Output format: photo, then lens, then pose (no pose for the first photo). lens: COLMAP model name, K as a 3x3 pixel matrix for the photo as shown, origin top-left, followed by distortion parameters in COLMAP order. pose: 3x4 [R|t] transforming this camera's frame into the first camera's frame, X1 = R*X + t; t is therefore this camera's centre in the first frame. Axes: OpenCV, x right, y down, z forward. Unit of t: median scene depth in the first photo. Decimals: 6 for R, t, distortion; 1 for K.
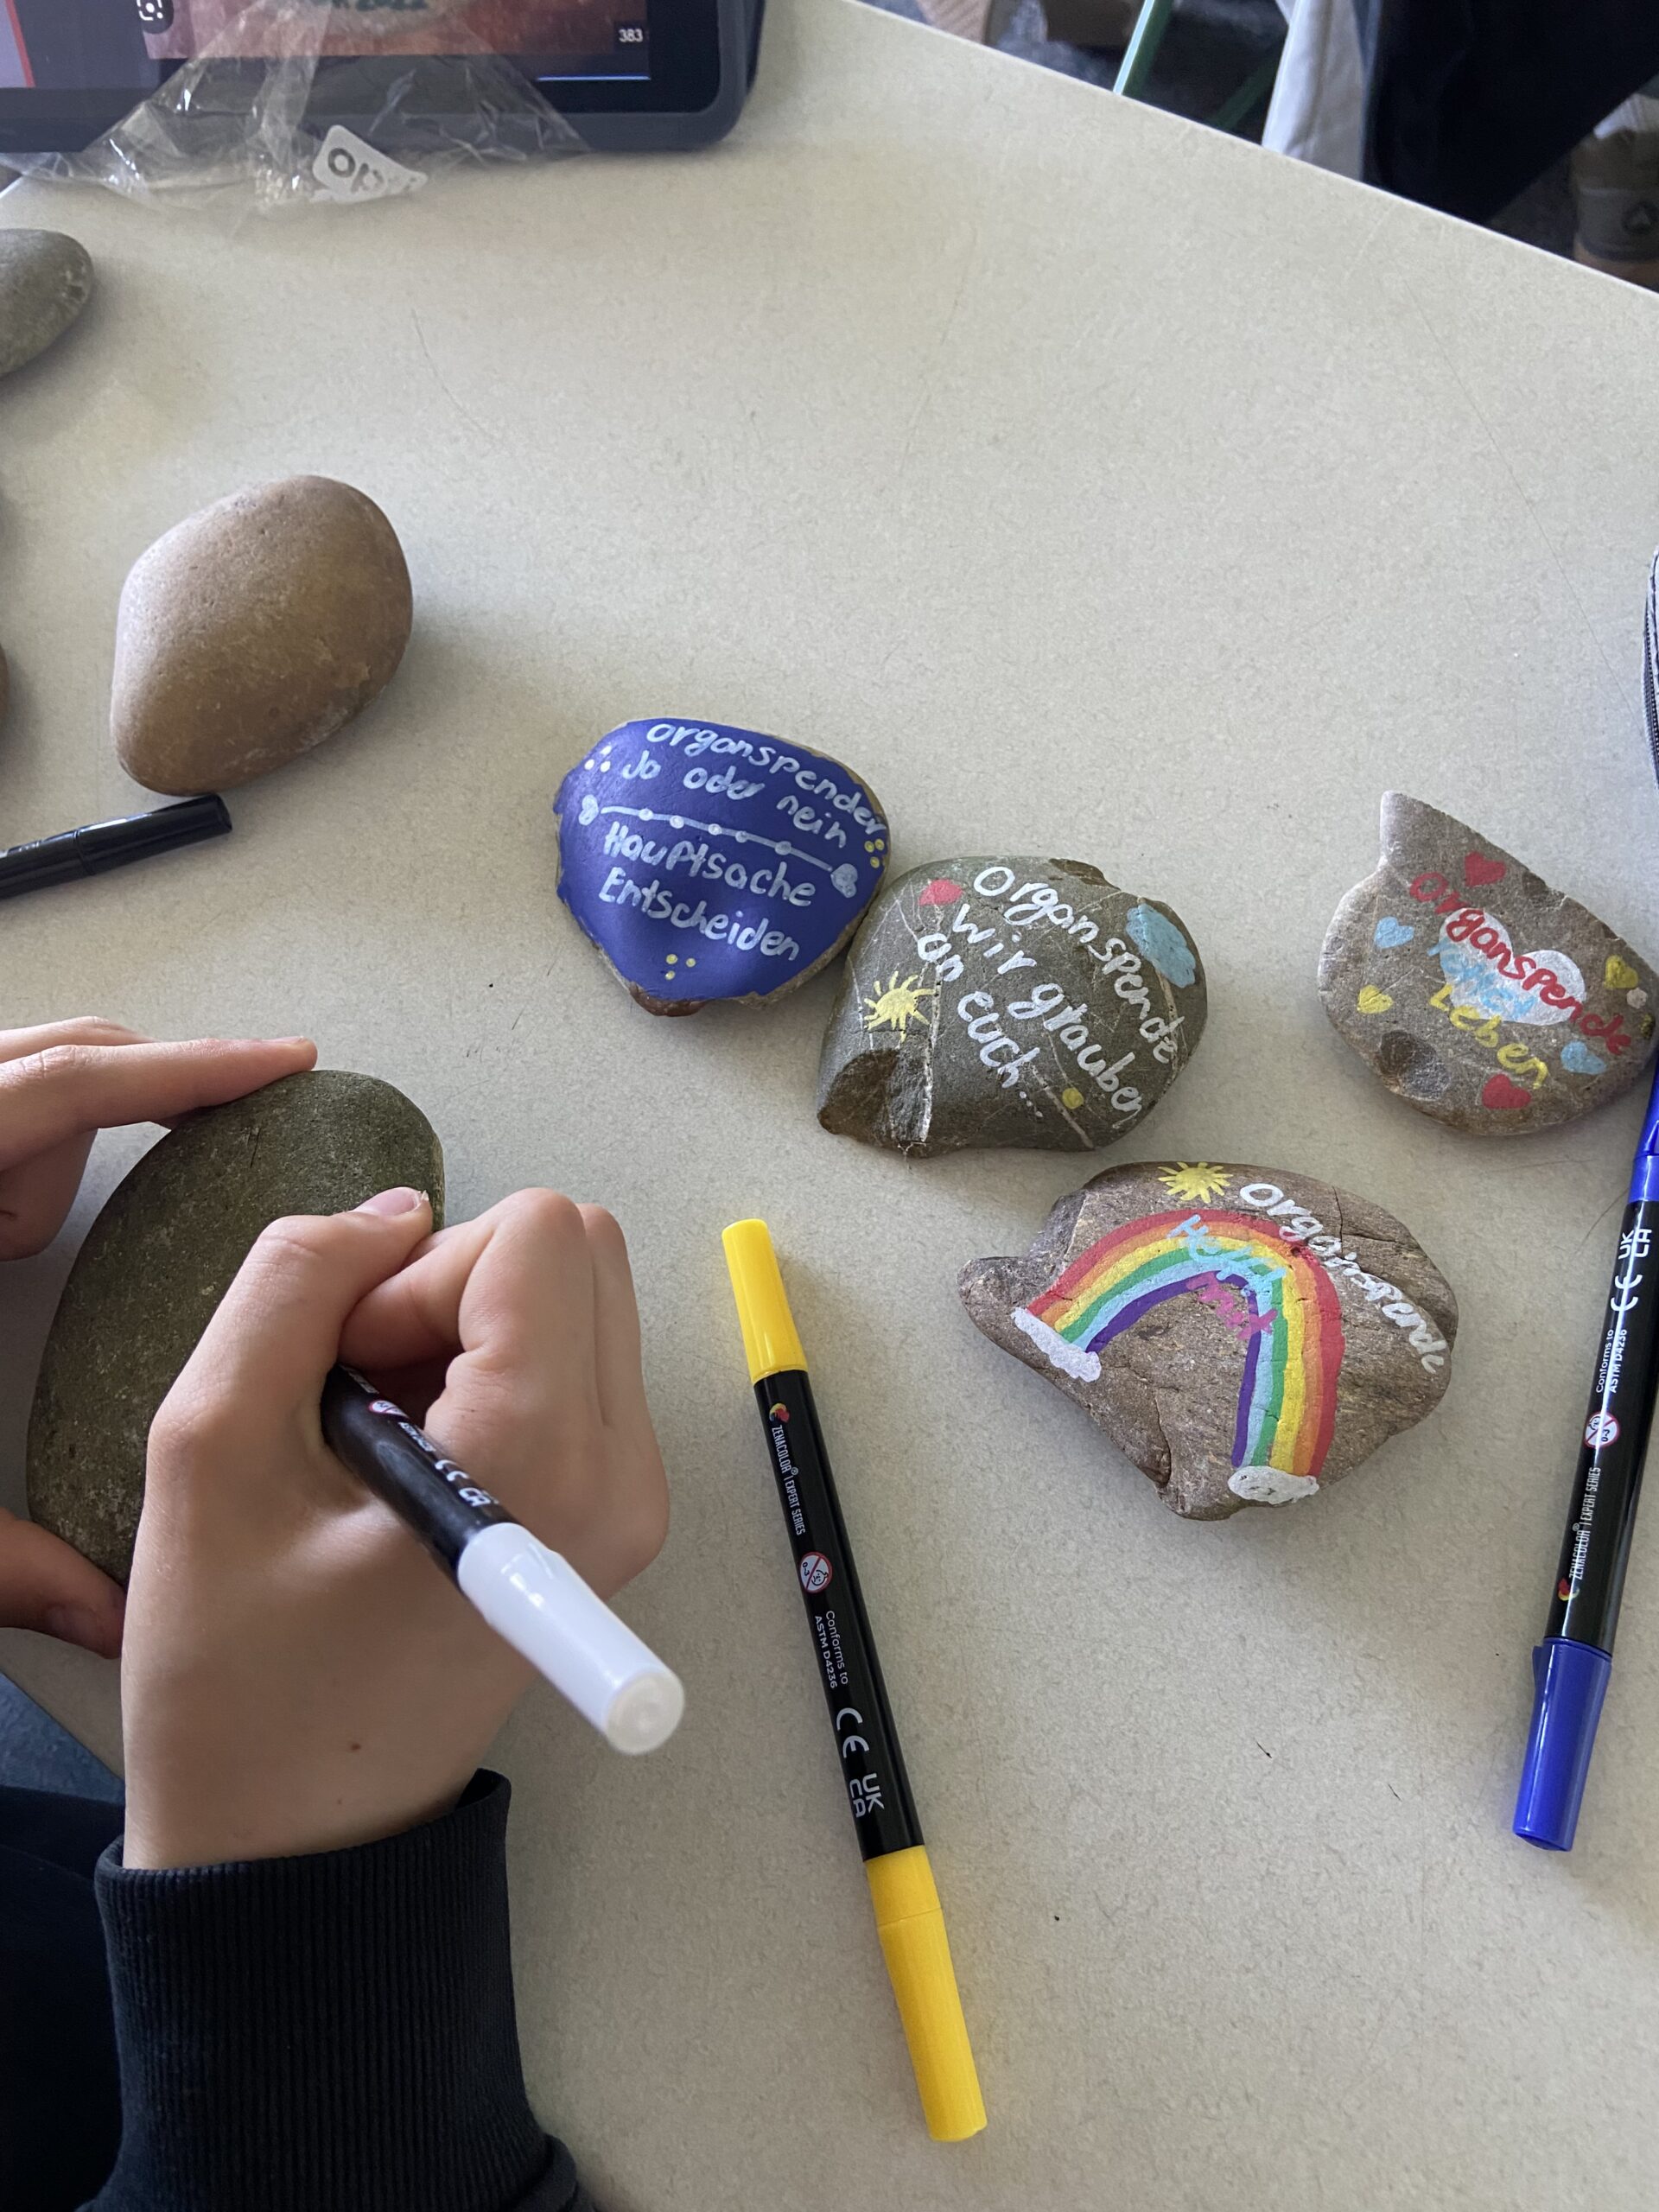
lens RADIAL K [[1613.1, 0, 859.8], [0, 1613.1, 1105.9], [0, 0, 1]] dist [0.118549, -0.155756]
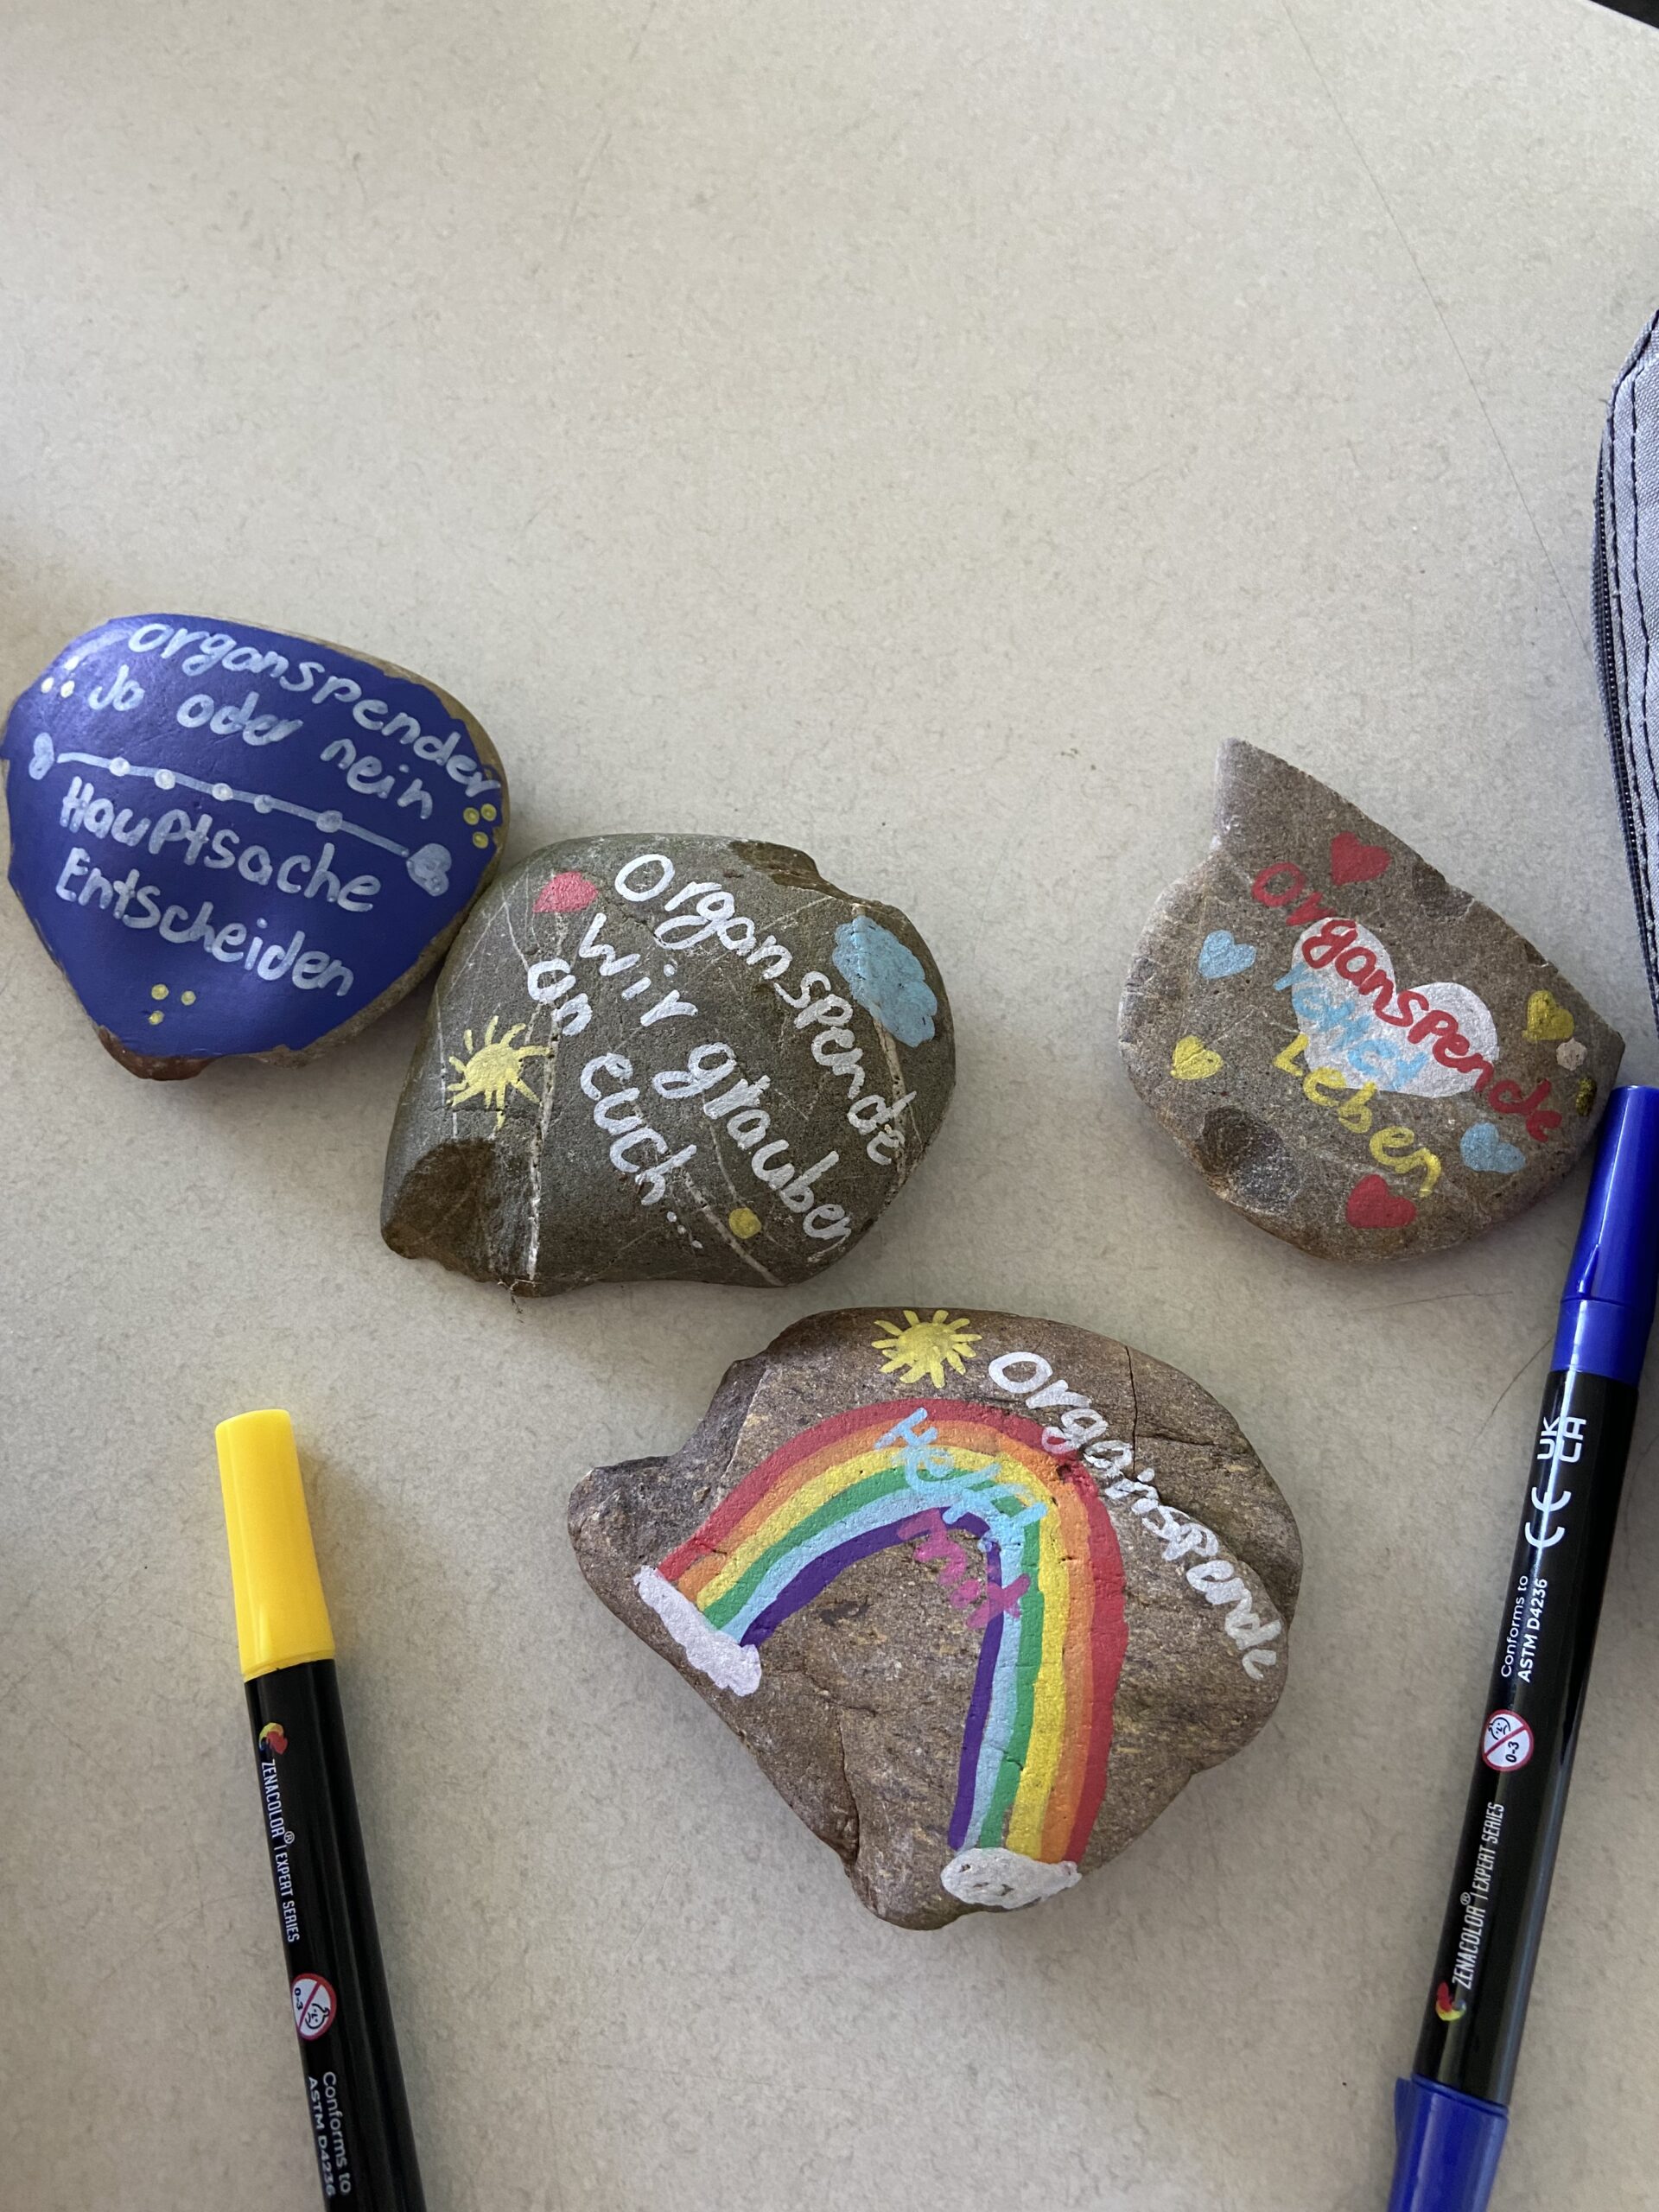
lens RADIAL K [[1613.1, 0, 859.8], [0, 1613.1, 1105.9], [0, 0, 1]] dist [0.118549, -0.155756]
pose [[0.998546, -0.012910, 0.052347, 0.141066], [0.007947, 0.995547, 0.093928, -0.111492], [-0.053326, -0.093376, 0.994202, 0.335157]]
